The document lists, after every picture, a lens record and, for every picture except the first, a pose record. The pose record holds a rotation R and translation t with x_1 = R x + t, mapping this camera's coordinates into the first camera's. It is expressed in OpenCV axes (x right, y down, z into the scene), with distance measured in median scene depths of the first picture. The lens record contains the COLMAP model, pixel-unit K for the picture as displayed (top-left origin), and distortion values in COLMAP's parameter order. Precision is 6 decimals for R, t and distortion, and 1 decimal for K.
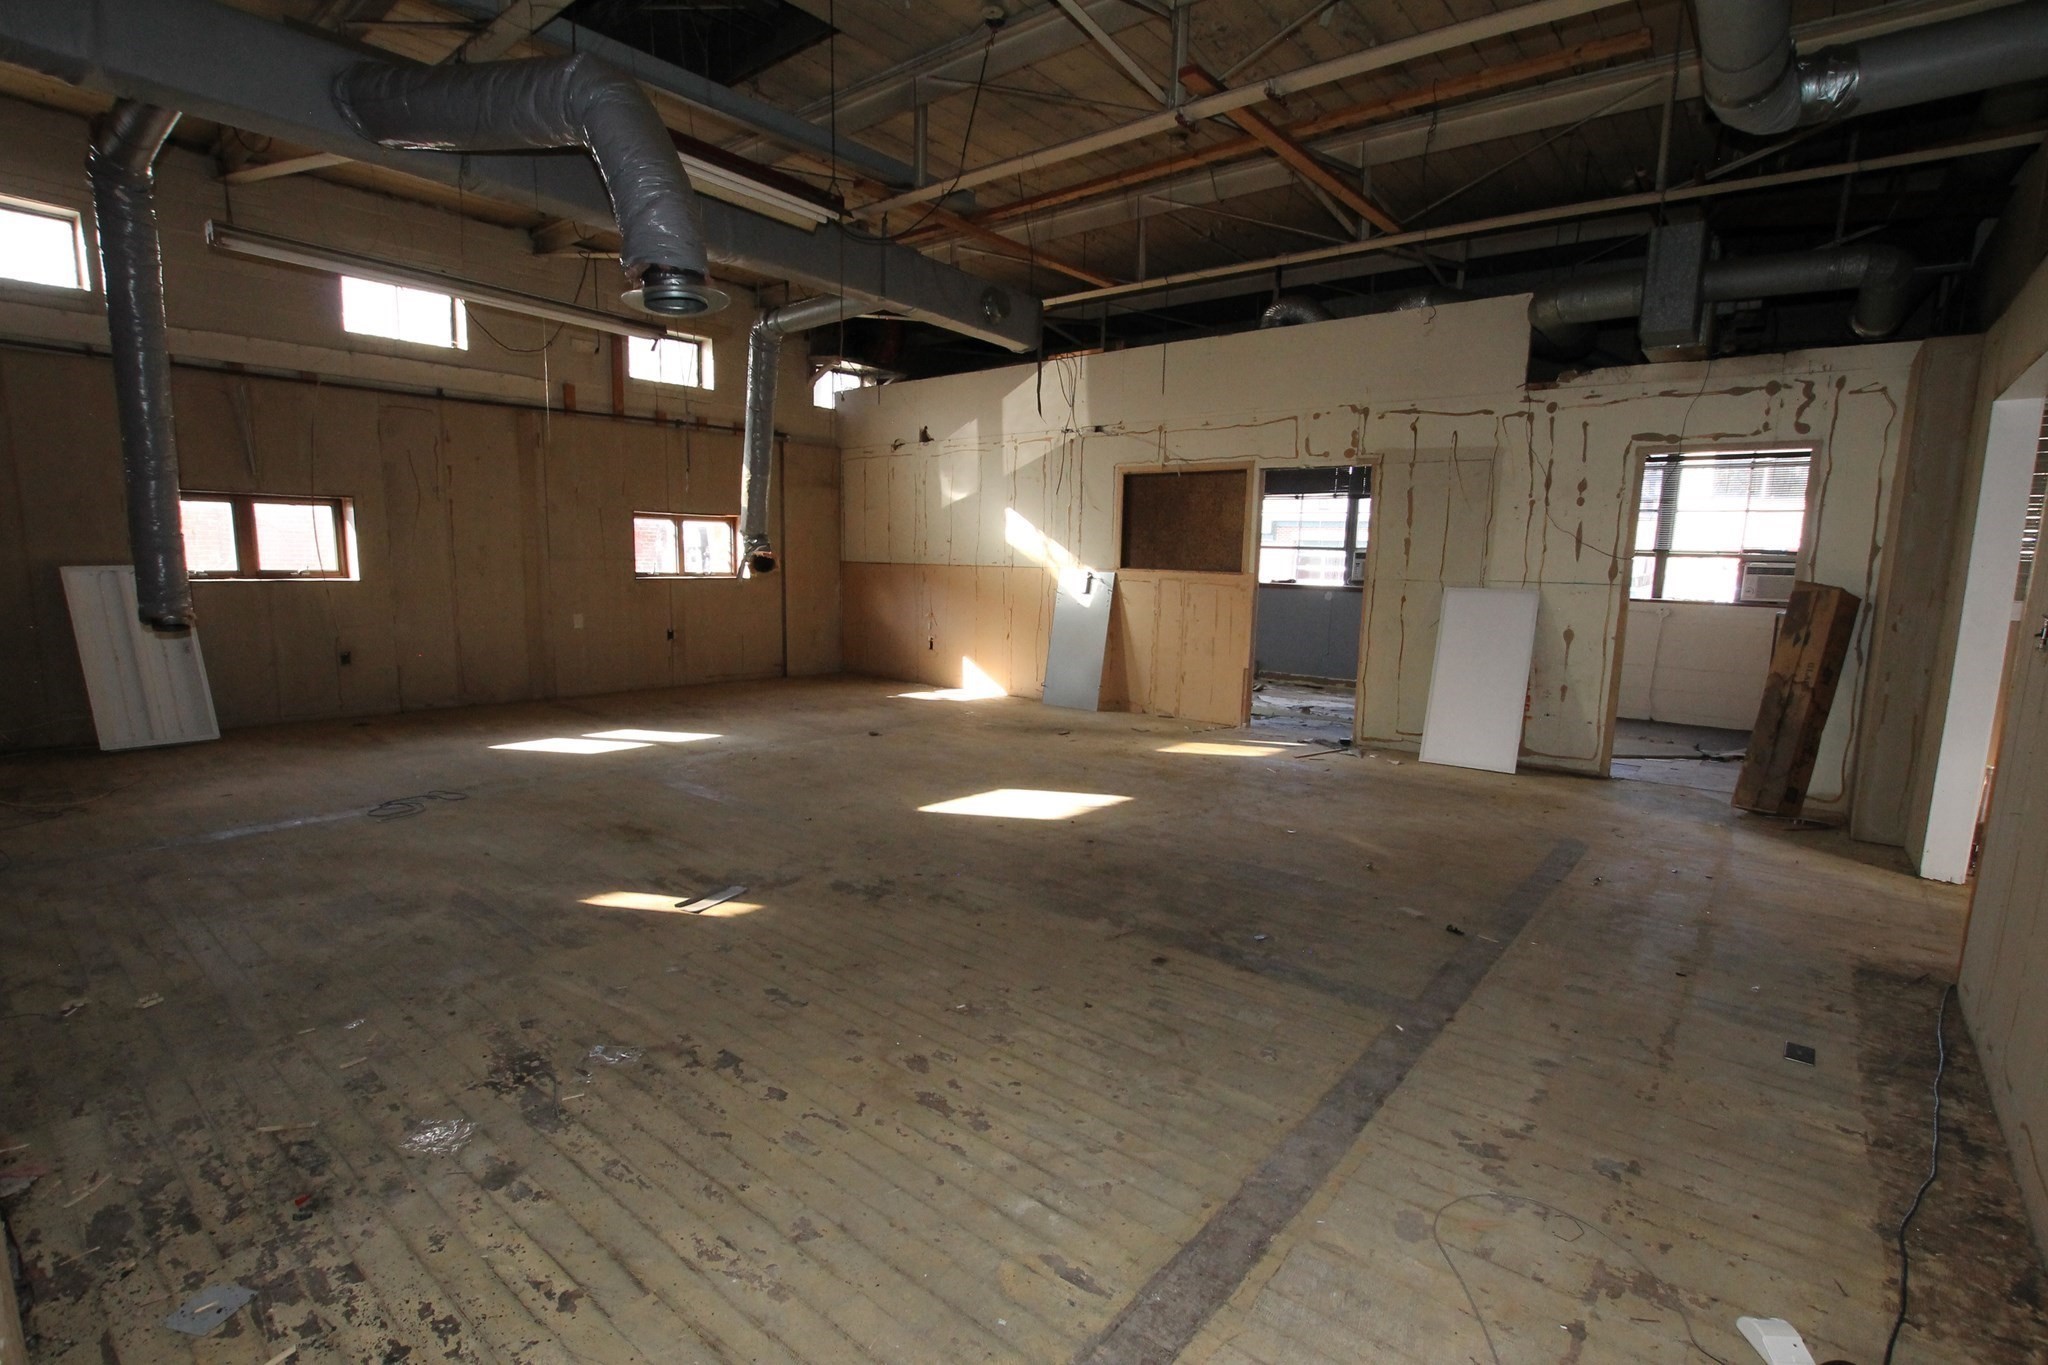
lens RADIAL K [[951.1, 0, 1021.7], [0, 951.1, 689.0], [0, 0, 1]] dist [-0.028838, 0.001564]
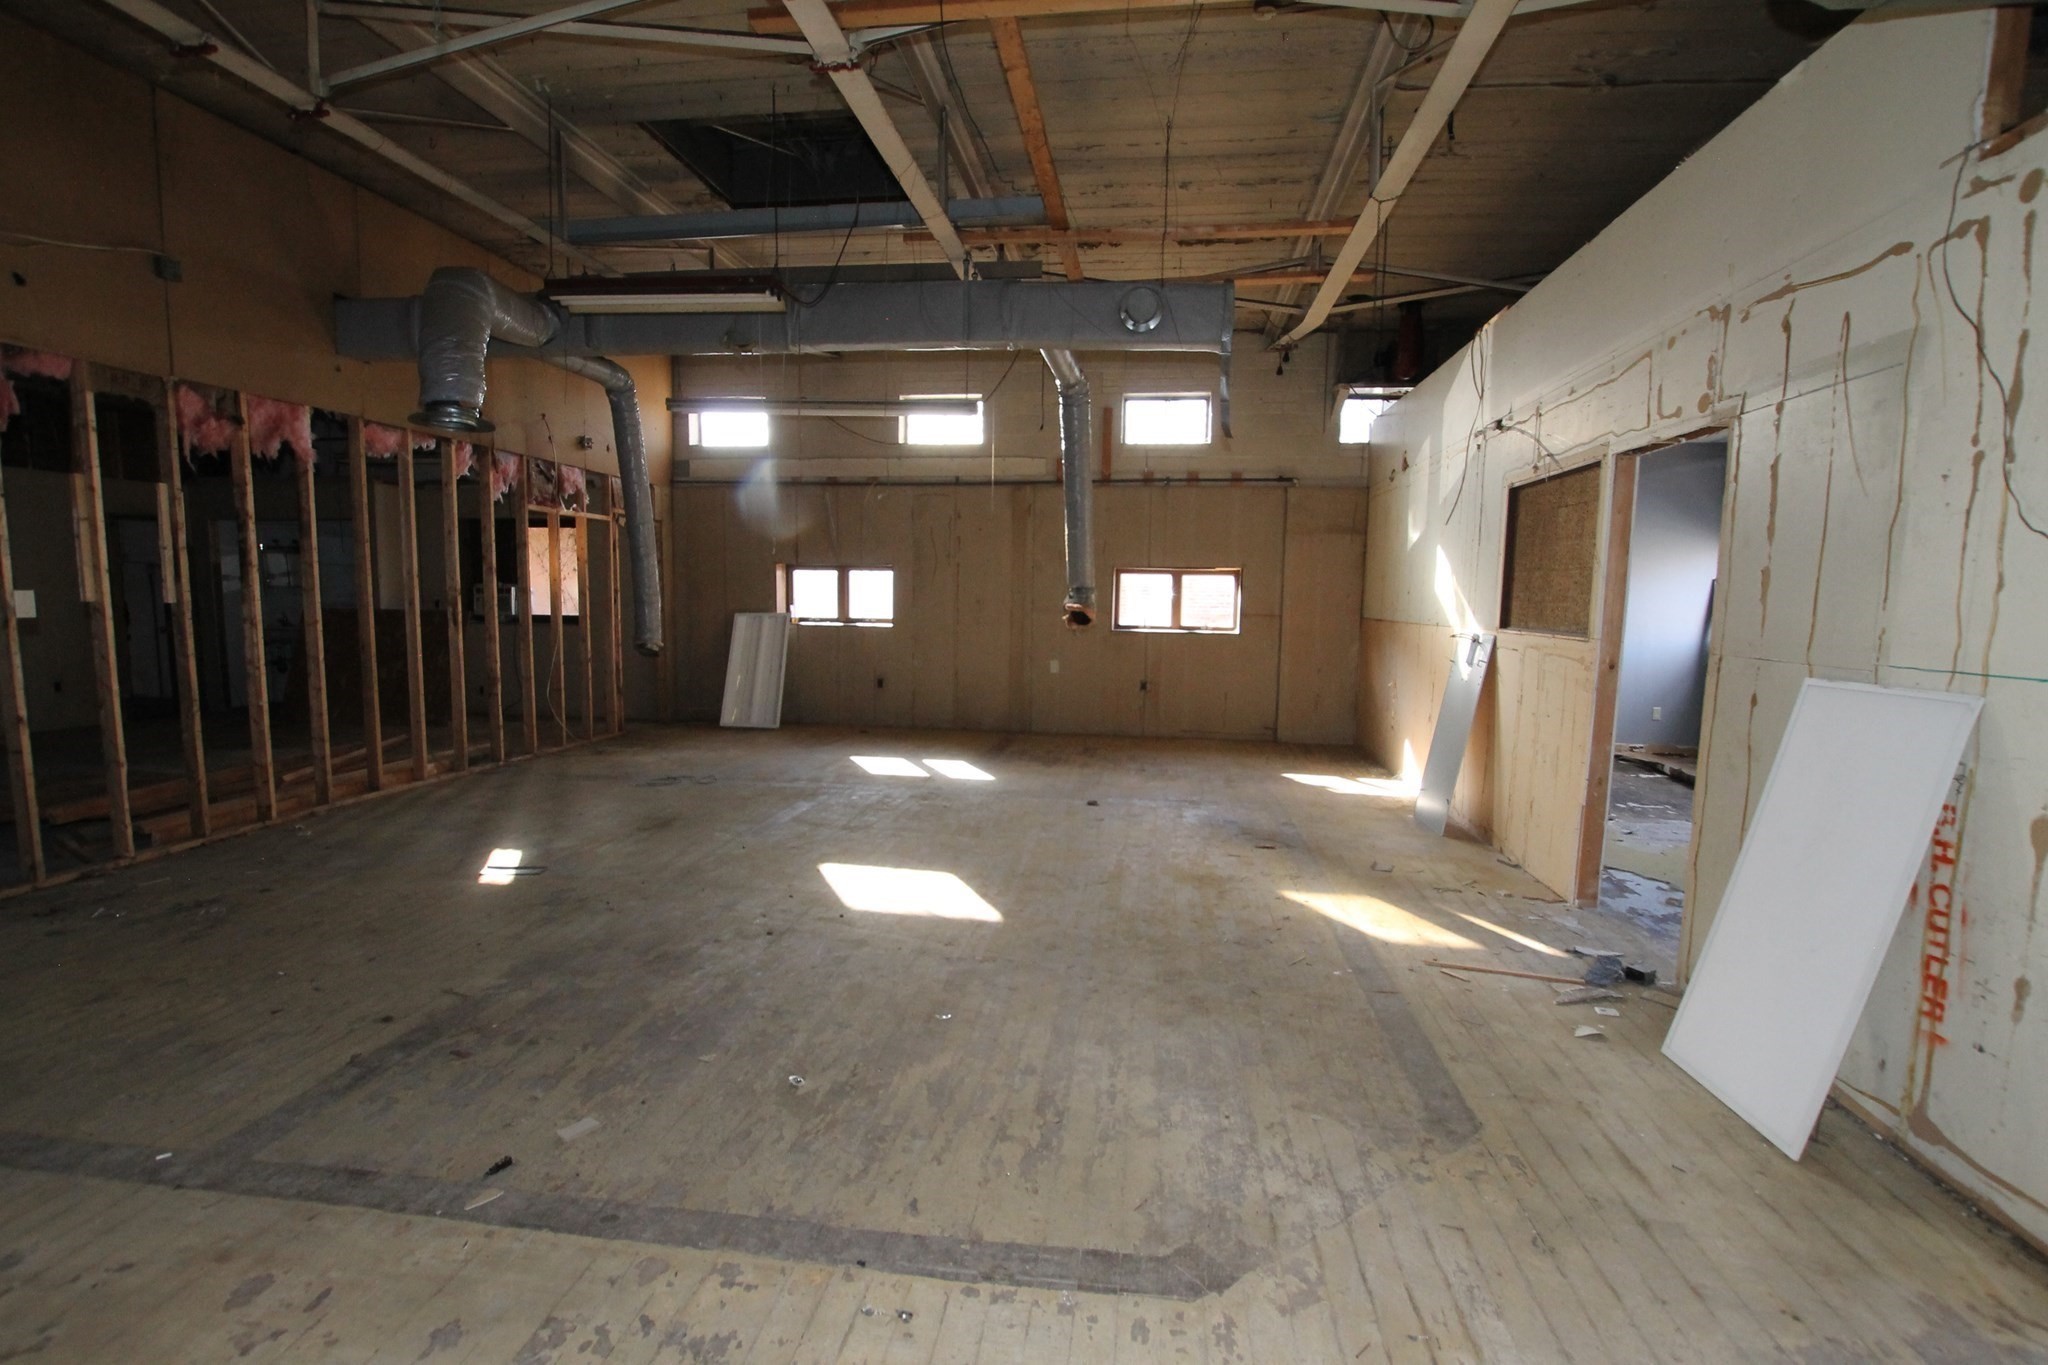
lens RADIAL K [[951.1, 0, 1030.4], [0, 951.1, 696.3], [0, 0, 1]] dist [-0.028838, 0.001564]
pose [[0.545573, 0.074984, -0.834702, 0.571988], [-0.120809, 0.992623, 0.010209, -0.057349], [0.829310, 0.095270, 0.550608, 0.446152]]
